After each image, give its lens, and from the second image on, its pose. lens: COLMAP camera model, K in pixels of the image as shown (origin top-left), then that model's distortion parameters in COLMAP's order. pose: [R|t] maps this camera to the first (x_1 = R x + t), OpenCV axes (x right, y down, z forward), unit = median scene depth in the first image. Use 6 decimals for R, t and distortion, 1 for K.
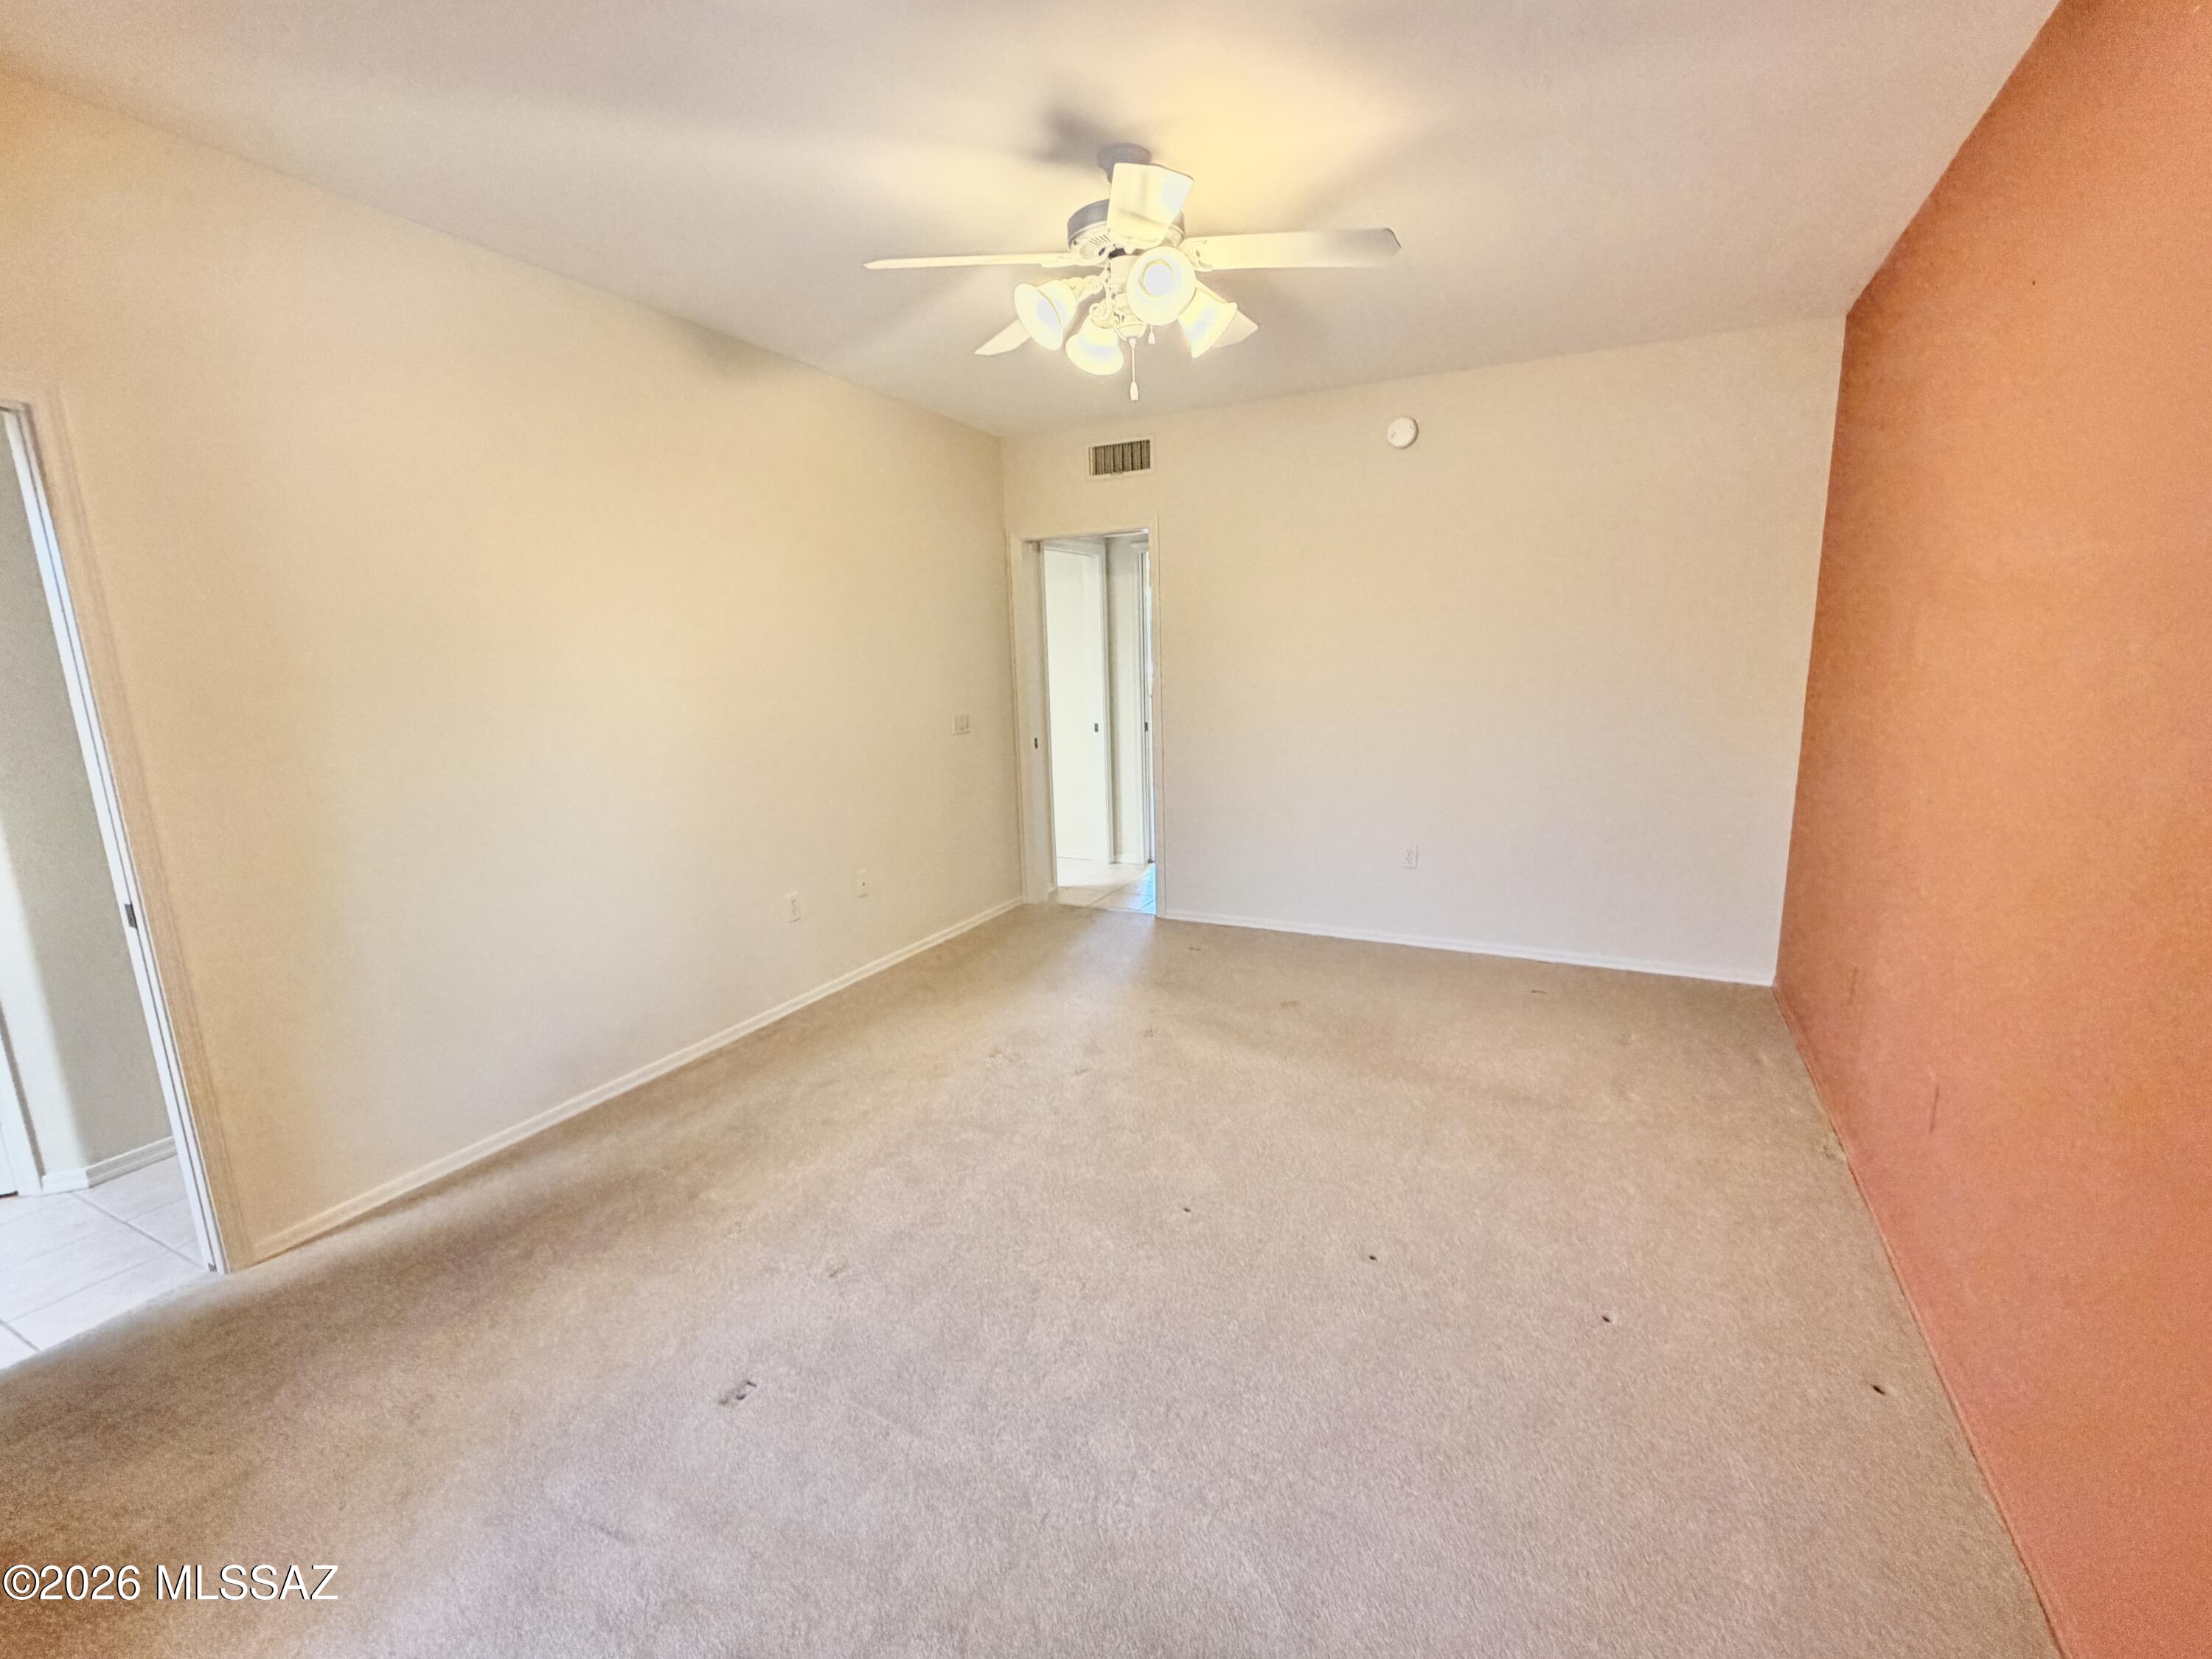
lens RADIAL K [[974.4, 0, 1110.9], [0, 974.4, 818.7], [0, 0, 1]] dist [-0.002435, -0.000099]
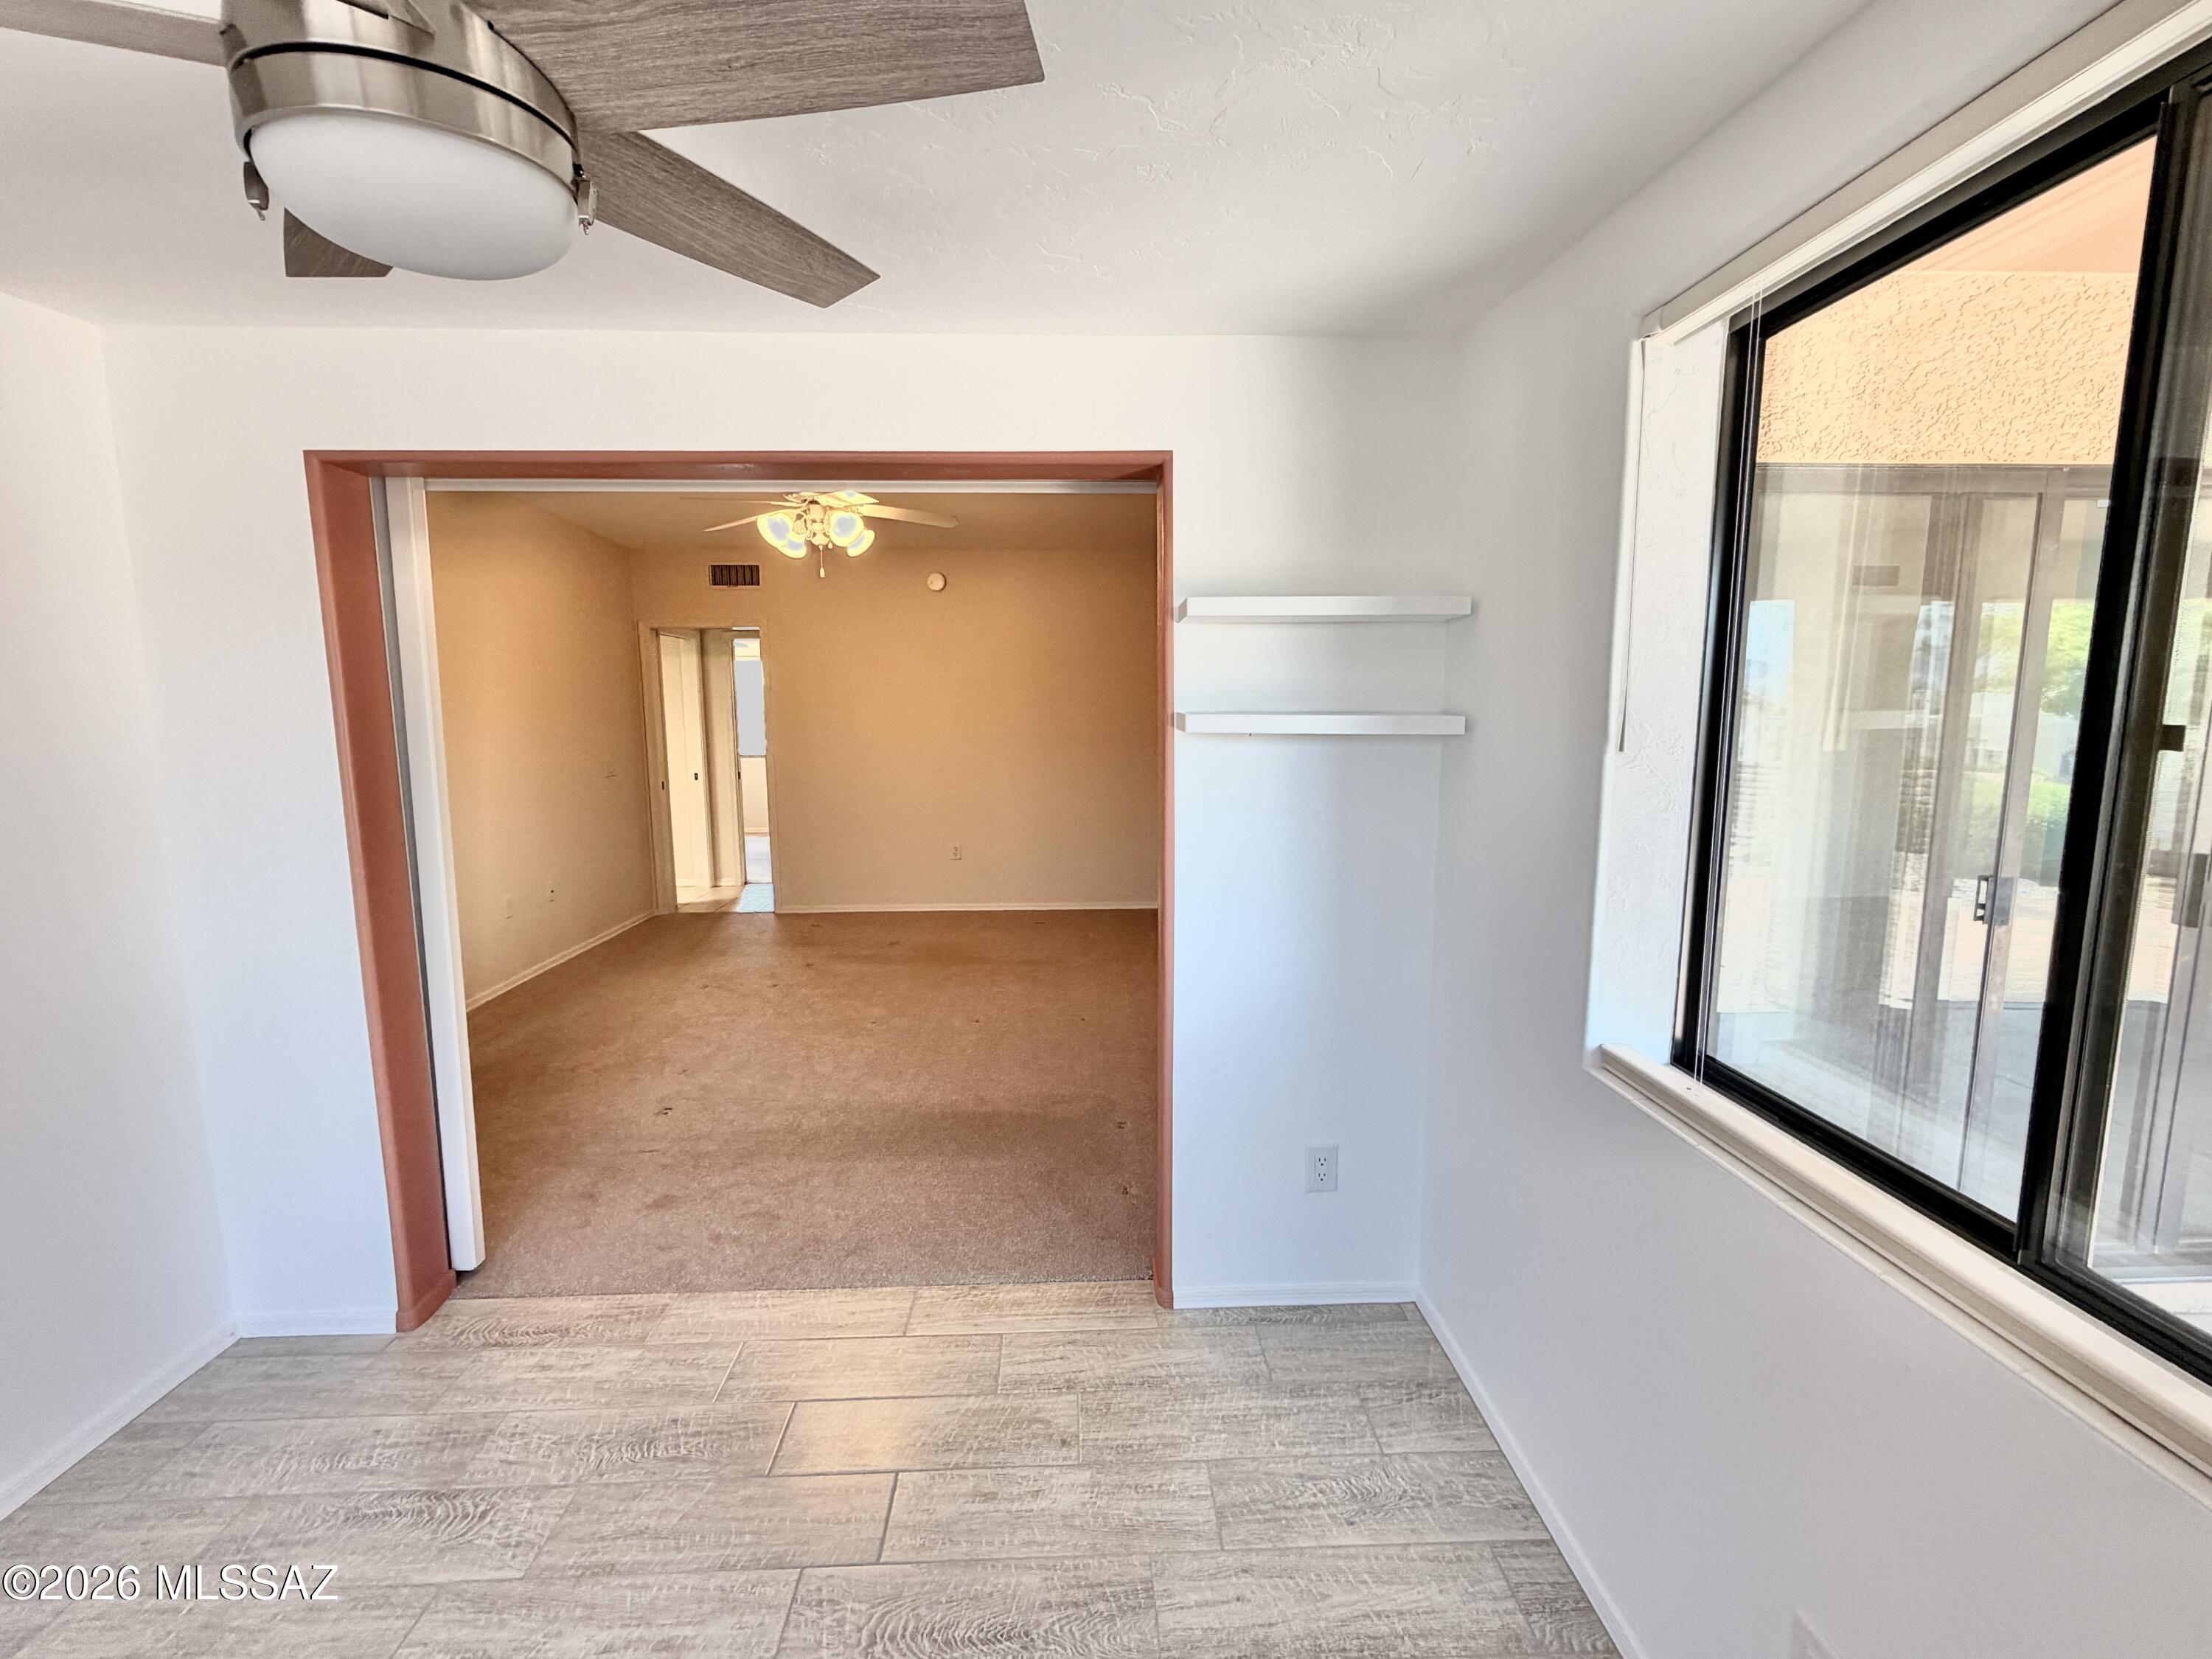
lens RADIAL K [[974.4, 0, 1103.9], [0, 974.4, 828.5], [0, 0, 1]] dist [-0.002435, -0.000099]
pose [[0.873311, -0.035519, 0.485866, -0.253759], [0.066213, 0.996738, -0.046148, 0.095588], [-0.482642, 0.072472, 0.872814, -0.492138]]
